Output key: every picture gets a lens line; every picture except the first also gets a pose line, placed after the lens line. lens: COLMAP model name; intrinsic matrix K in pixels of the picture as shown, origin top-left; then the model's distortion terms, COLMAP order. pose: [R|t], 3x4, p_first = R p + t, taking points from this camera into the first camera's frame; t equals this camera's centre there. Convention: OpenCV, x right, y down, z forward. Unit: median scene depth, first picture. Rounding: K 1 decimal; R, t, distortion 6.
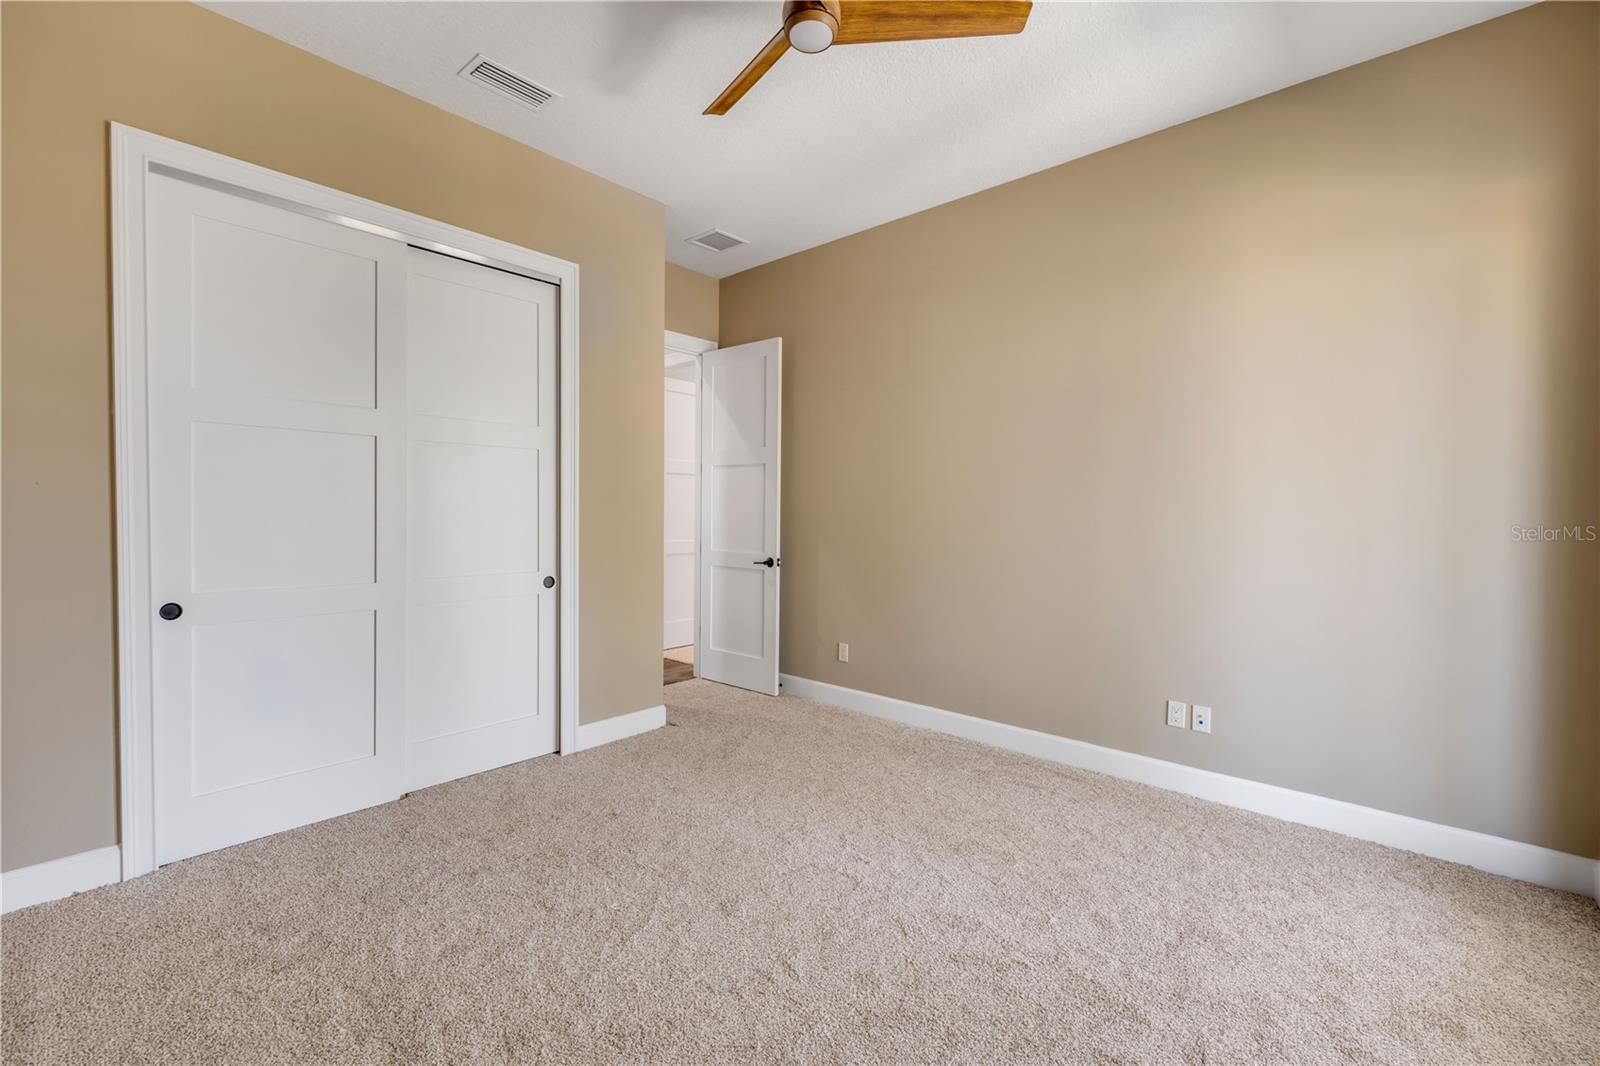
lens RADIAL K [[686.3, 0, 790.6], [0, 686.3, 526.4], [0, 0, 1]] dist [0.002432, -0.000164]
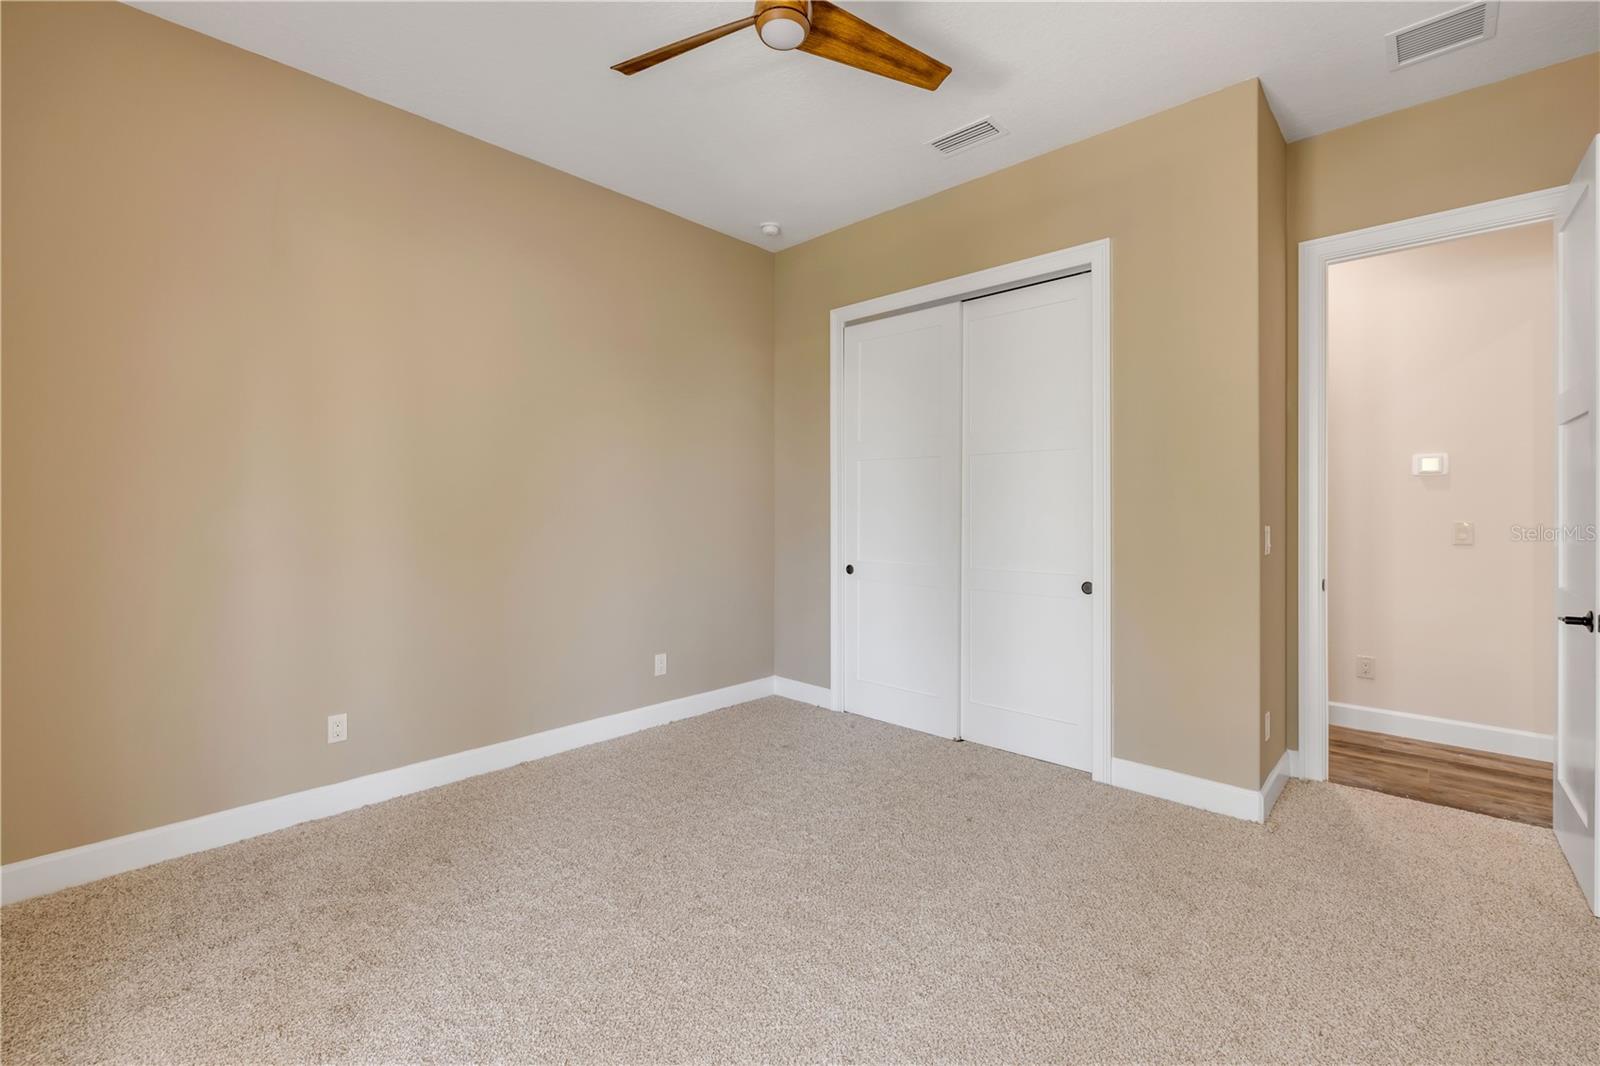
lens RADIAL K [[685.1, 0, 779.8], [0, 685.1, 510.8], [0, 0, 1]] dist [0.001122, -0.000026]
pose [[-0.042497, -0.002713, -0.999093, 0.714606], [-0.021459, 0.999768, -0.001802, -0.016933], [0.998866, 0.021362, -0.042545, 0.730959]]
